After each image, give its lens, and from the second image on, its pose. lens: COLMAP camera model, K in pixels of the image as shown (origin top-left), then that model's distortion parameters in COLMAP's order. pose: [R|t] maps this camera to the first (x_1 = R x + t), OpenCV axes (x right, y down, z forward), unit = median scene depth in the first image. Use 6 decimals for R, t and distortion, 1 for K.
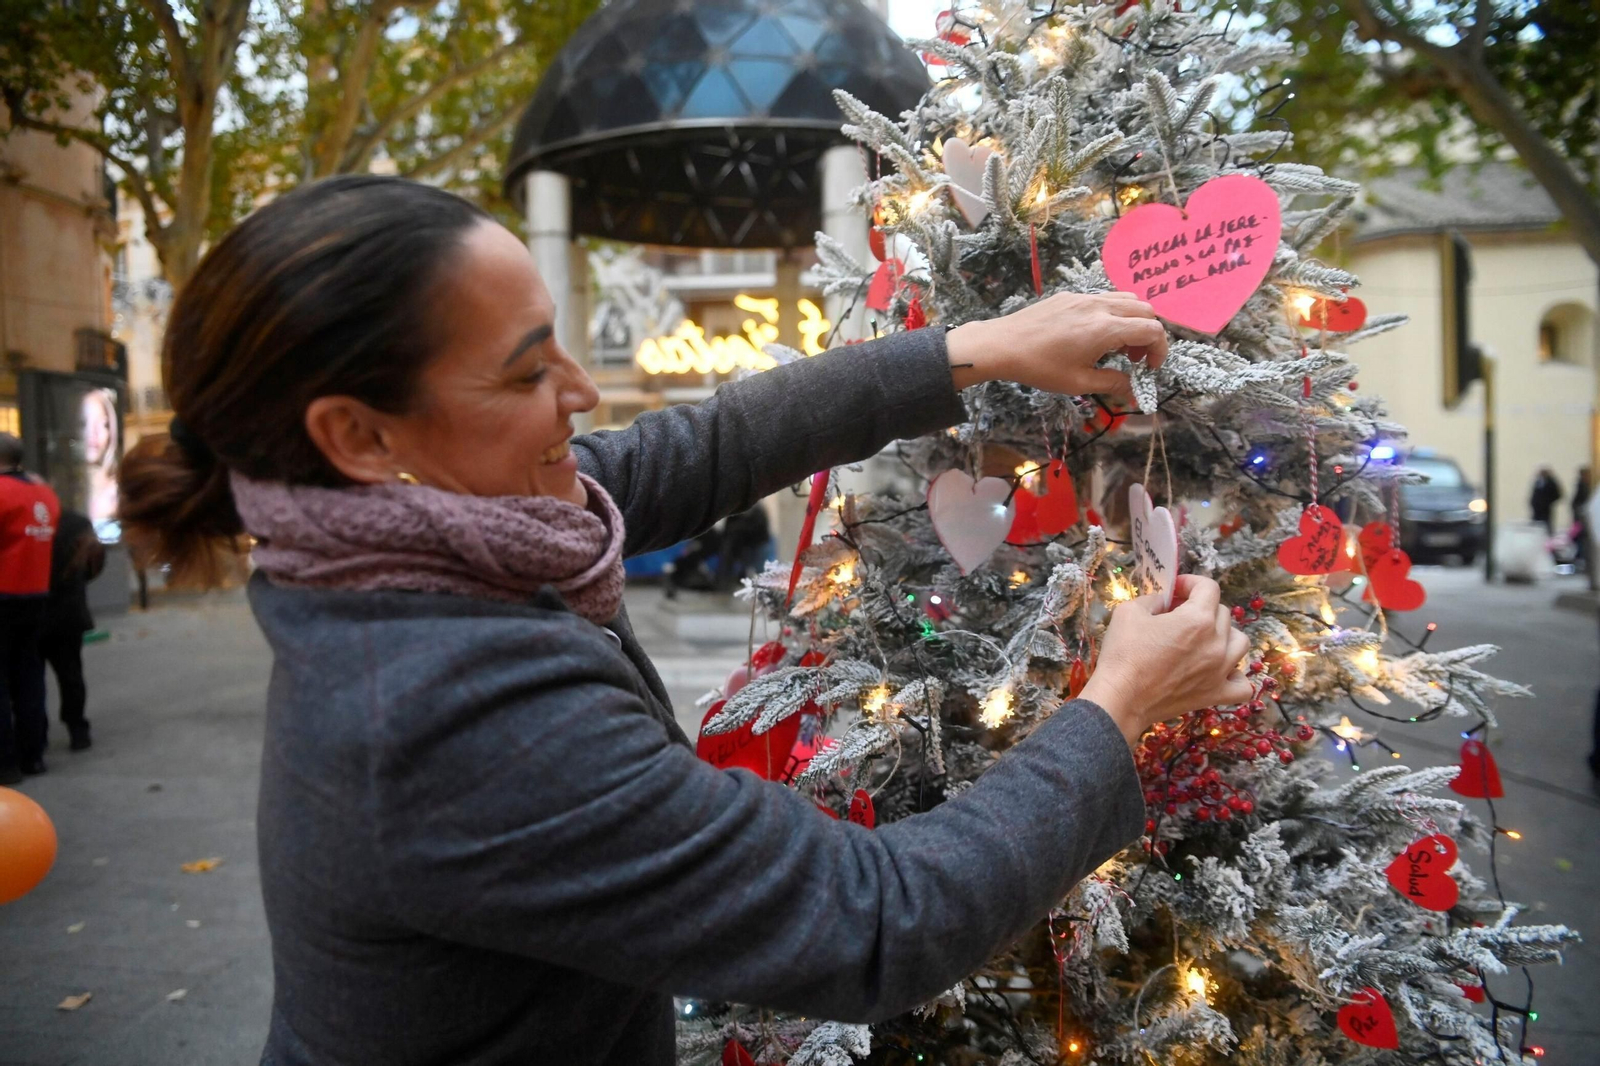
lens RADIAL K [[1085.0, 0, 805.2], [0, 1085.0, 521.0], [0, 0, 1]] dist [-0.108008, 0.078102]
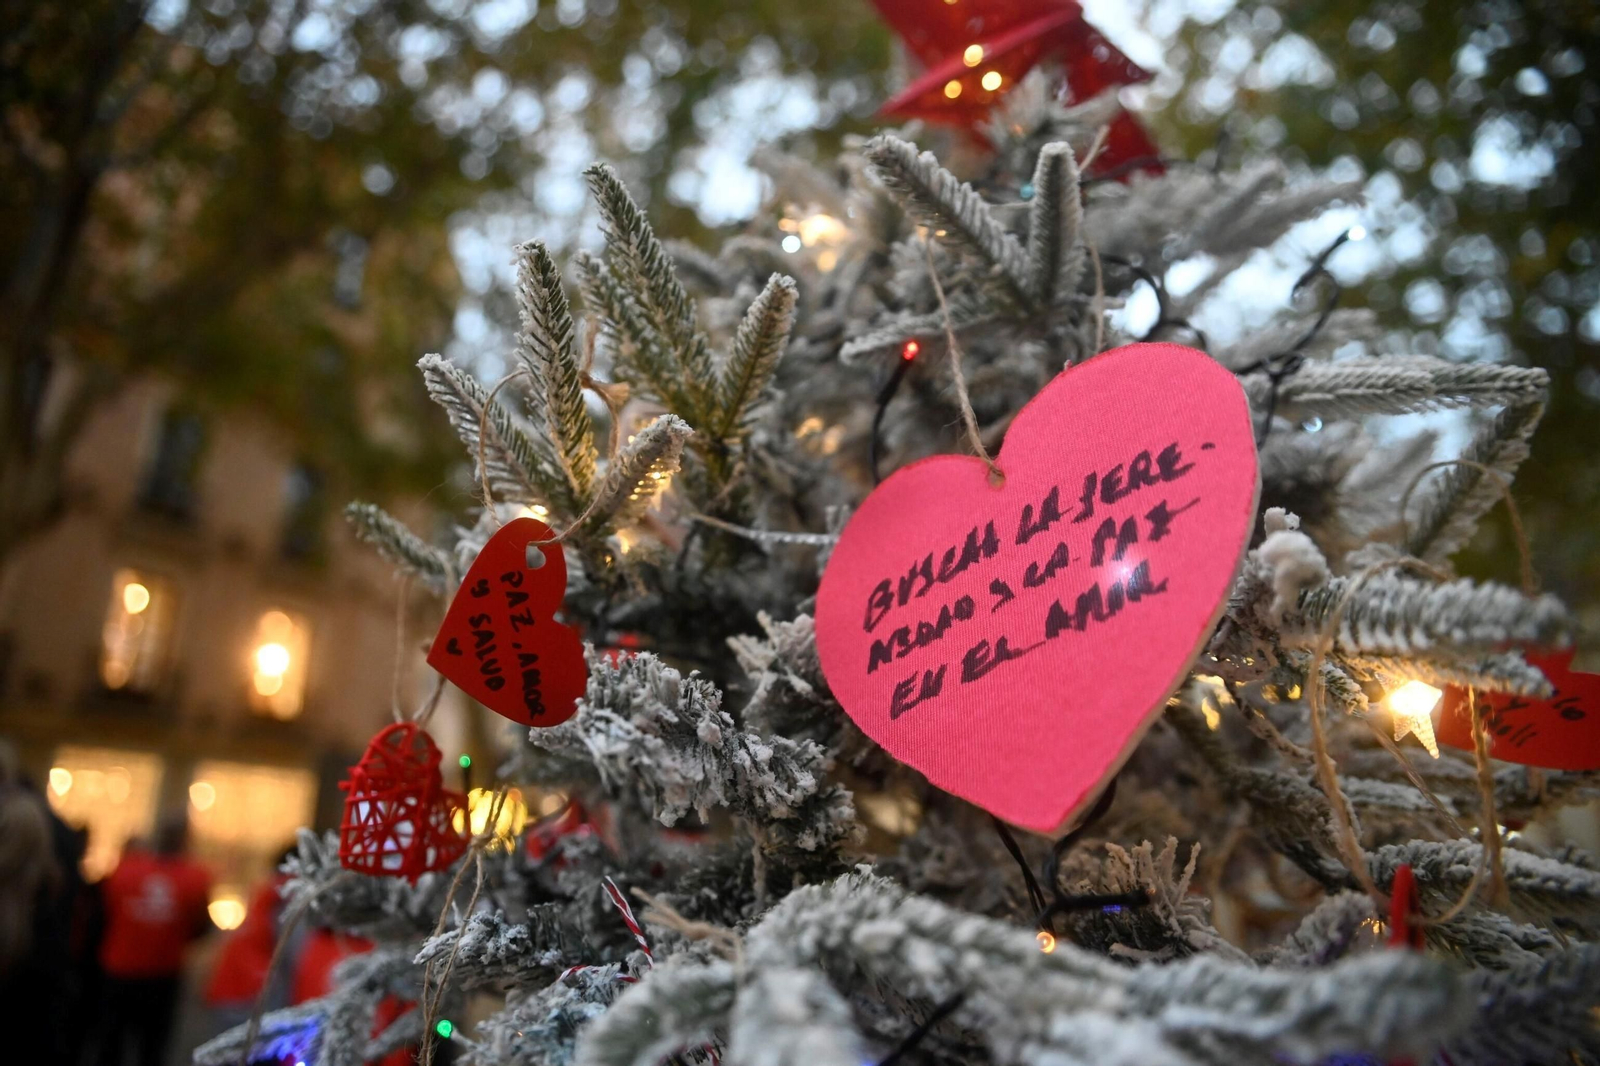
lens RADIAL K [[1085.0, 0, 795.6], [0, 1085.0, 536.1], [0, 0, 1]] dist [-0.108008, 0.078102]
pose [[0.973796, -0.068894, -0.216738, 0.372102], [-0.007127, 0.943299, -0.331867, -0.150035], [0.227312, 0.324715, 0.918090, 0.670228]]
